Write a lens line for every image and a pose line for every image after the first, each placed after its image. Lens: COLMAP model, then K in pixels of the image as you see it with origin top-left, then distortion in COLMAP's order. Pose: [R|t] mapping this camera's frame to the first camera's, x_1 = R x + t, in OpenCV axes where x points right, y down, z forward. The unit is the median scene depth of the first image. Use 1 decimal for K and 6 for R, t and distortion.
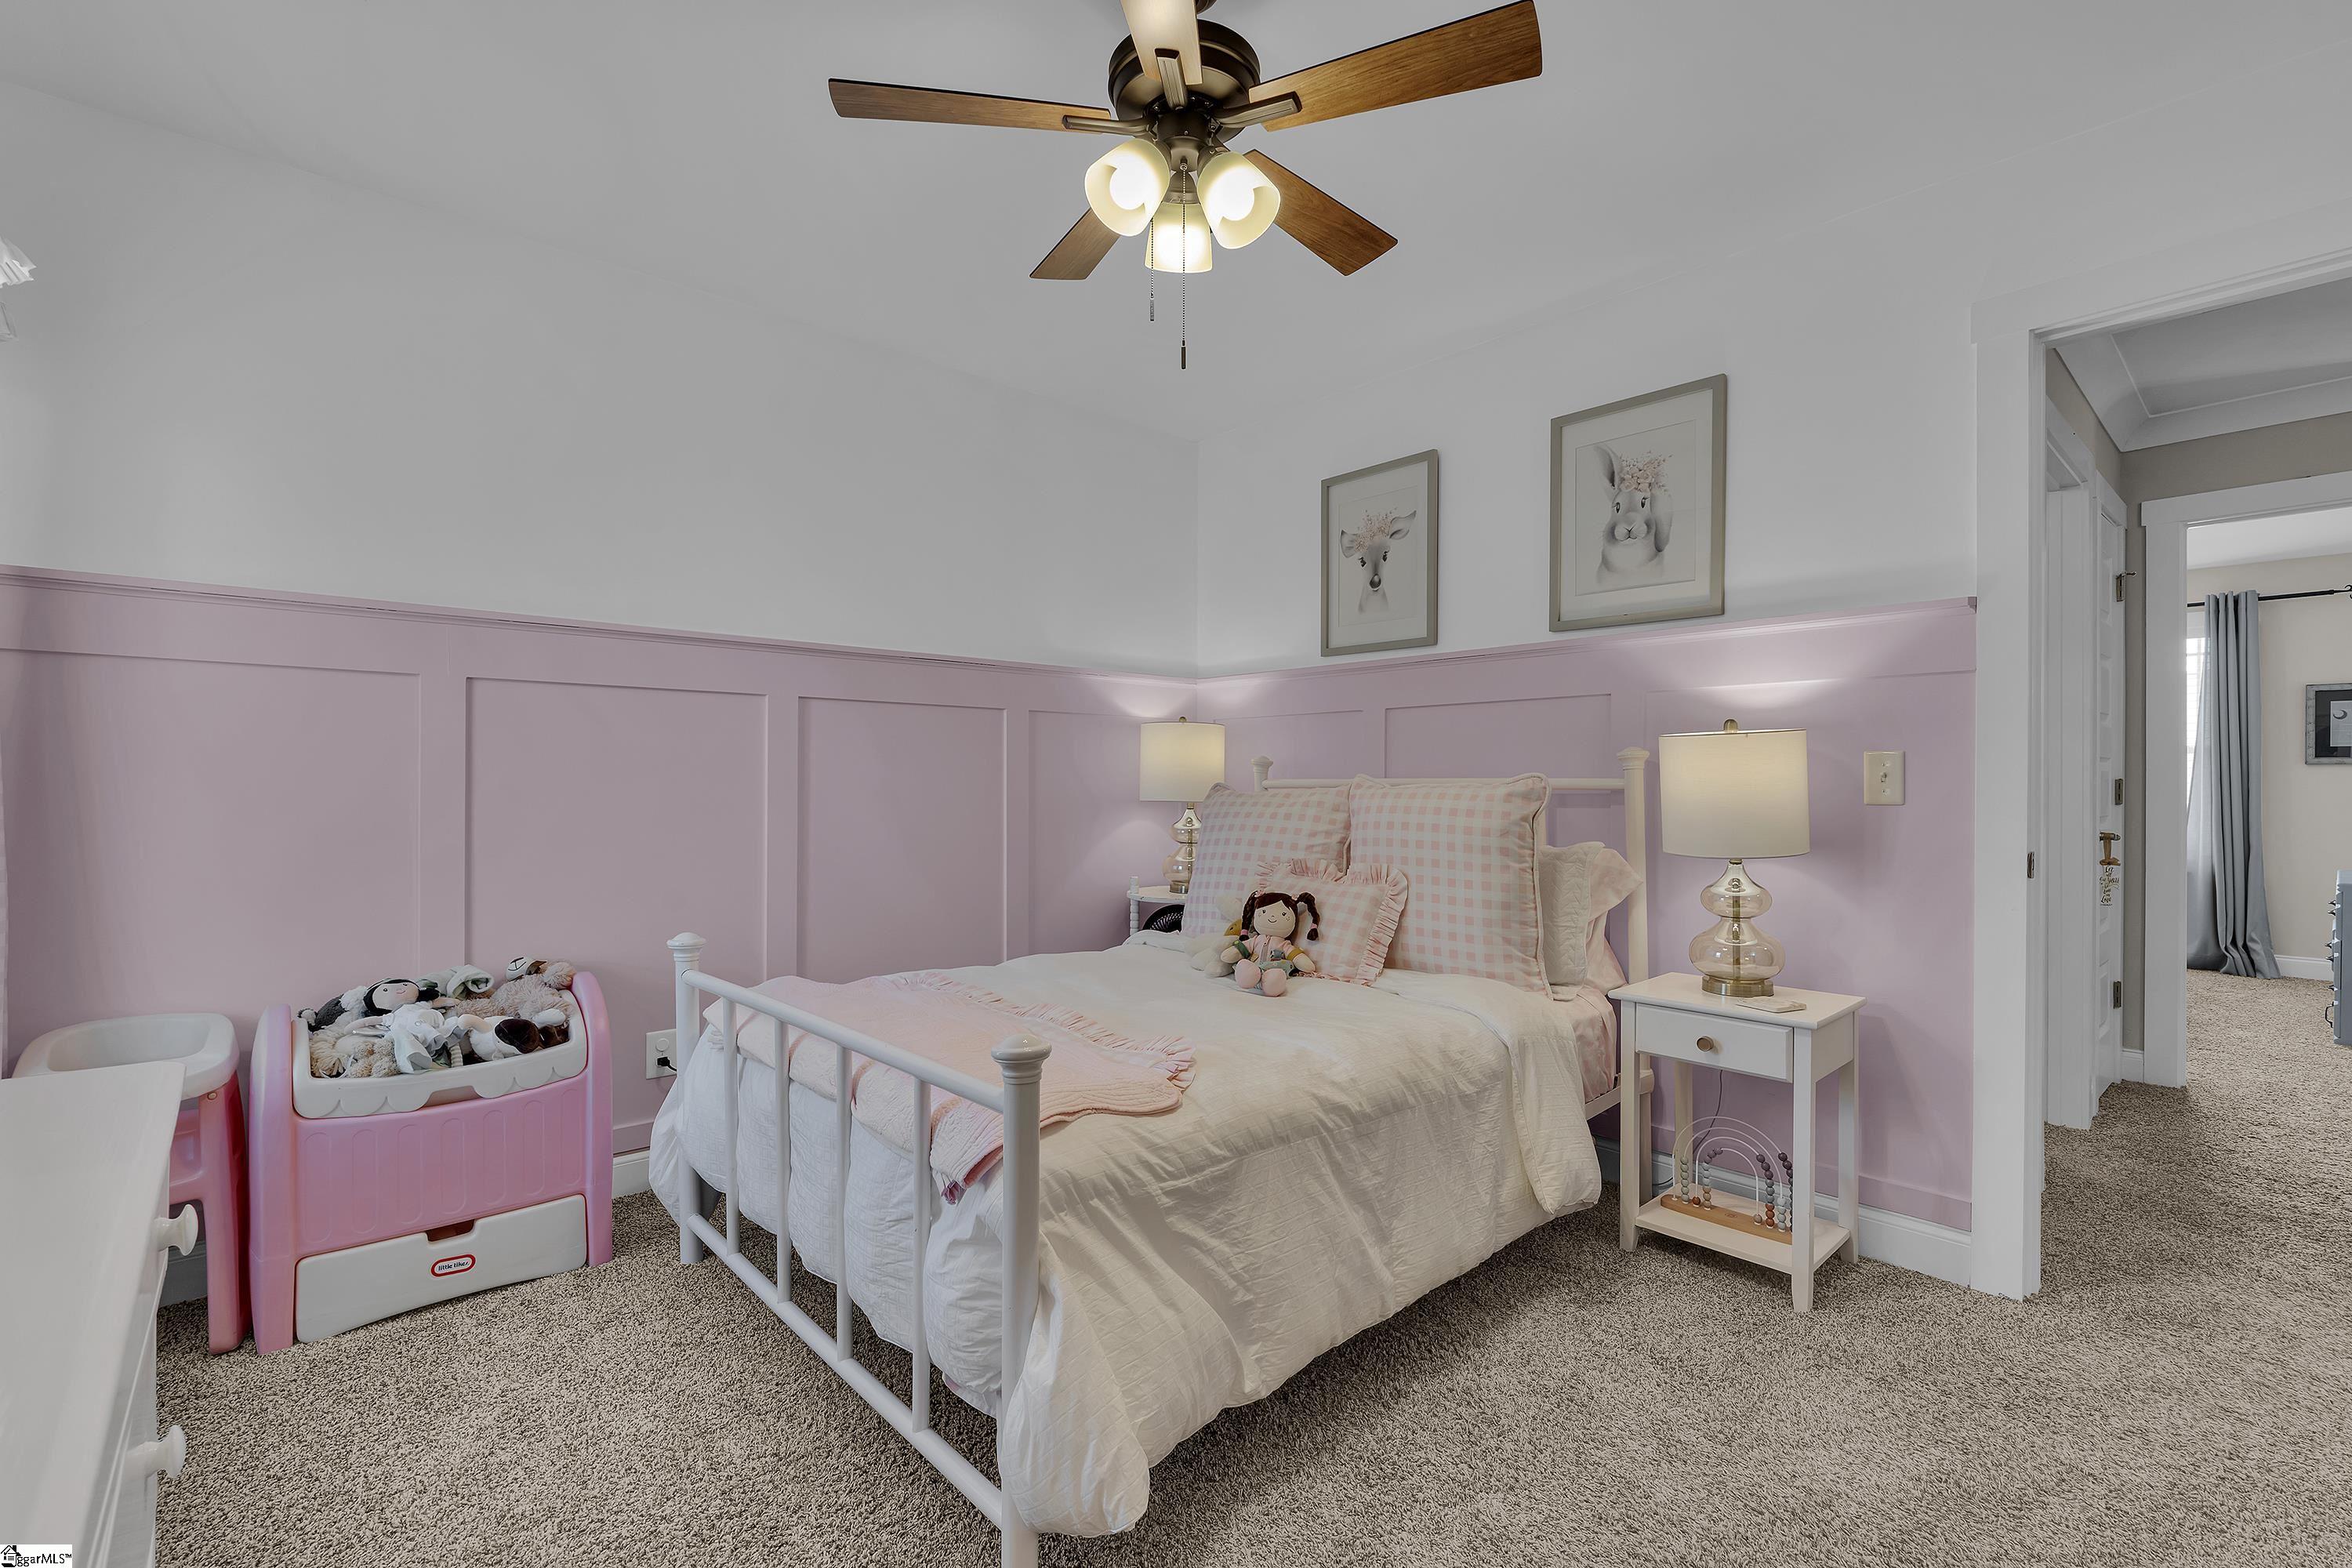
lens RADIAL K [[1054.5, 0, 1179.1], [0, 1054.5, 780.9], [0, 0, 1]] dist [-0.016315, -0.000096]
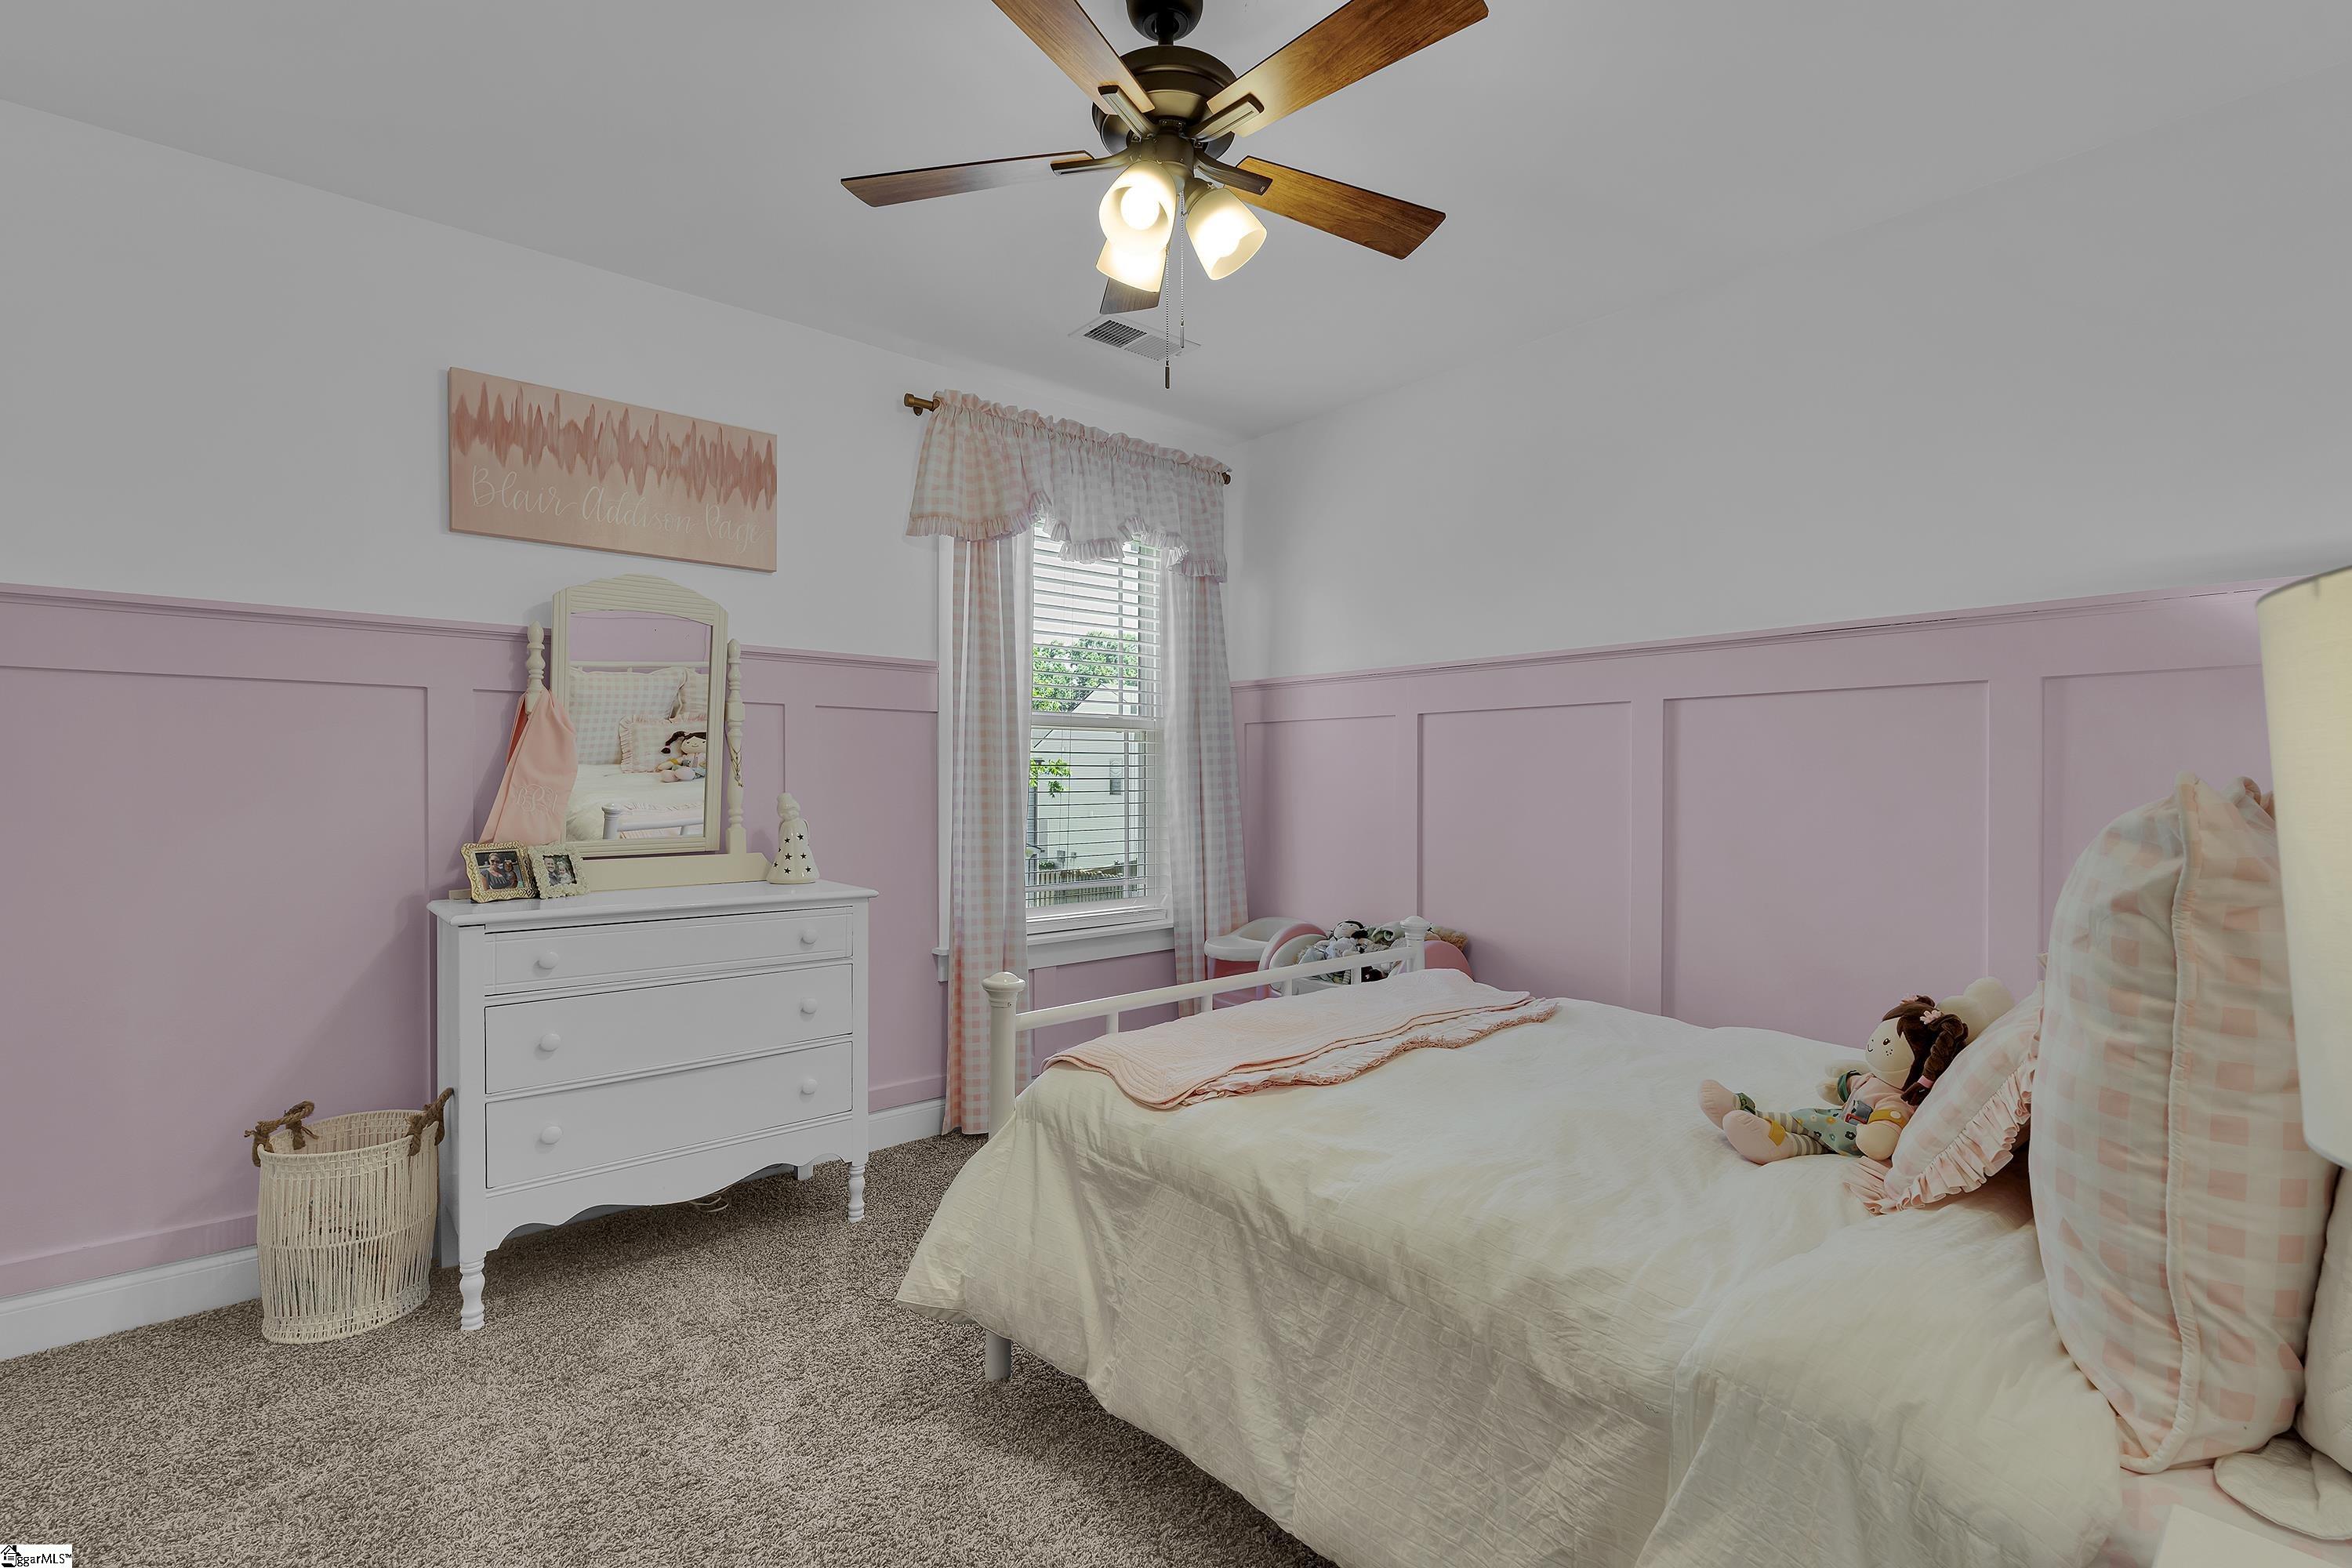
lens RADIAL K [[1054.5, 0, 1179.8], [0, 1054.5, 785.1], [0, 0, 1]] dist [-0.016315, -0.000096]
pose [[-0.028873, -0.002399, -0.999580, 1.563291], [0.000873, 0.999997, -0.002425, -0.005533], [0.999583, -0.000942, -0.028871, 1.599291]]
